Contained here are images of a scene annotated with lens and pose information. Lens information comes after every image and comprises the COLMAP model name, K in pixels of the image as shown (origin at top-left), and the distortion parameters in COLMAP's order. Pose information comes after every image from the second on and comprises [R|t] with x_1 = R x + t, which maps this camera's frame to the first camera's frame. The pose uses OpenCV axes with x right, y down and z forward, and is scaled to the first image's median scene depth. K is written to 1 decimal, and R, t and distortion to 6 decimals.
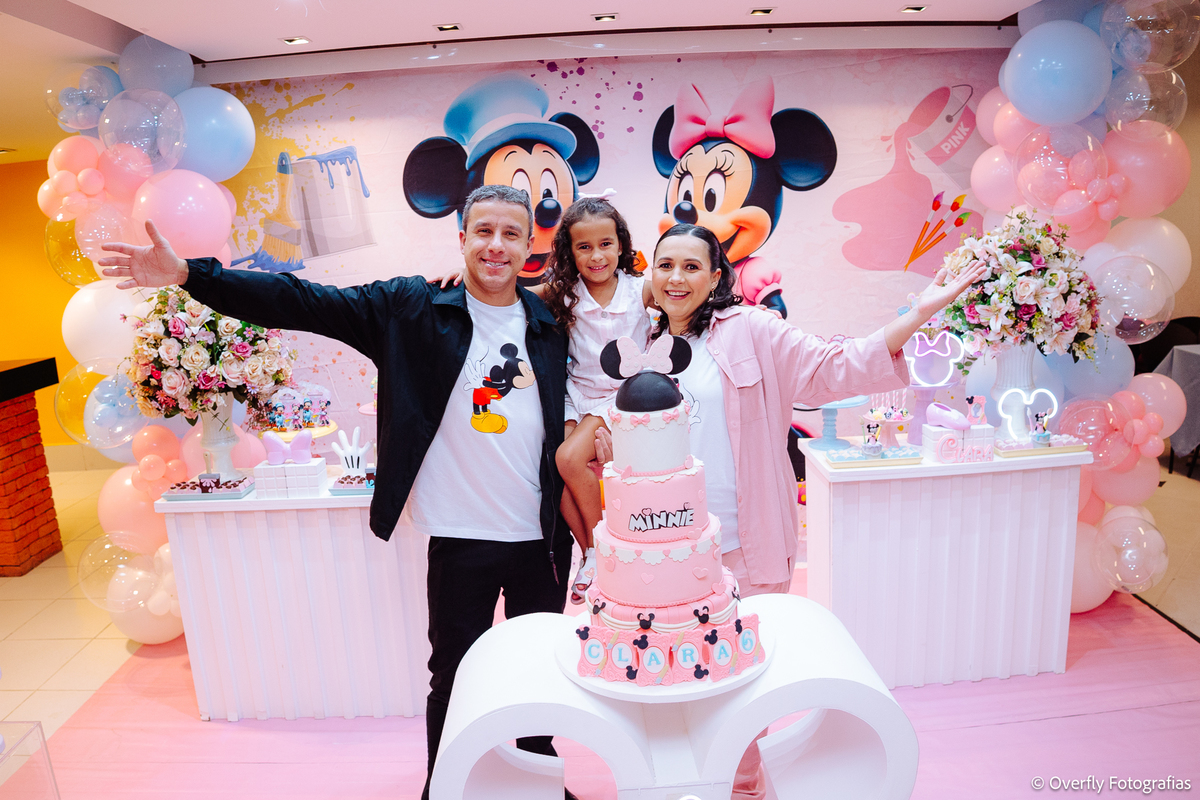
lens RADIAL K [[852.8, 0, 600.0], [0, 852.8, 400.0], [0, 0, 1]] dist [-0.159652, 0.045945]
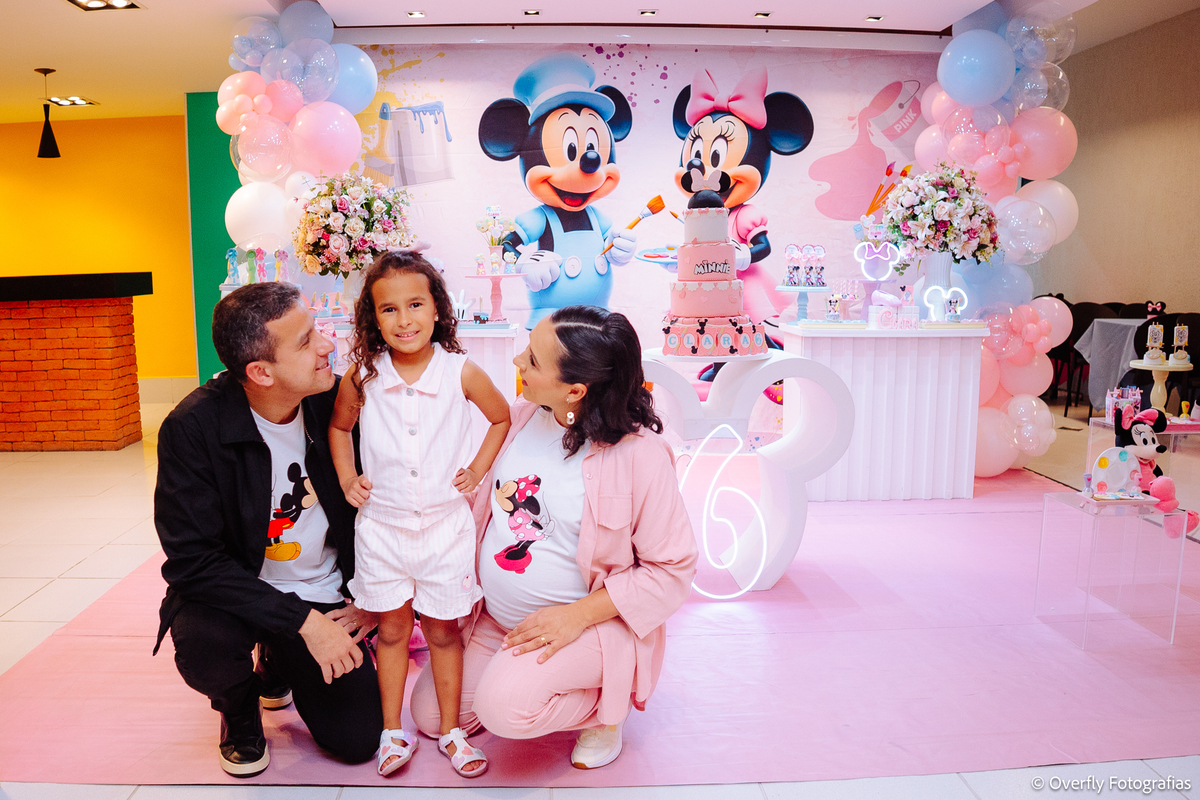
lens RADIAL K [[933.9, 0, 556.1], [0, 933.9, 451.7], [0, 0, 1]] dist [-0.160663, 0.044585]
pose [[0.998949, 0.043862, 0.013293, -0.134971], [-0.043754, 0.999007, -0.008347, 0.282003], [-0.013646, 0.007756, 0.999877, -0.479651]]
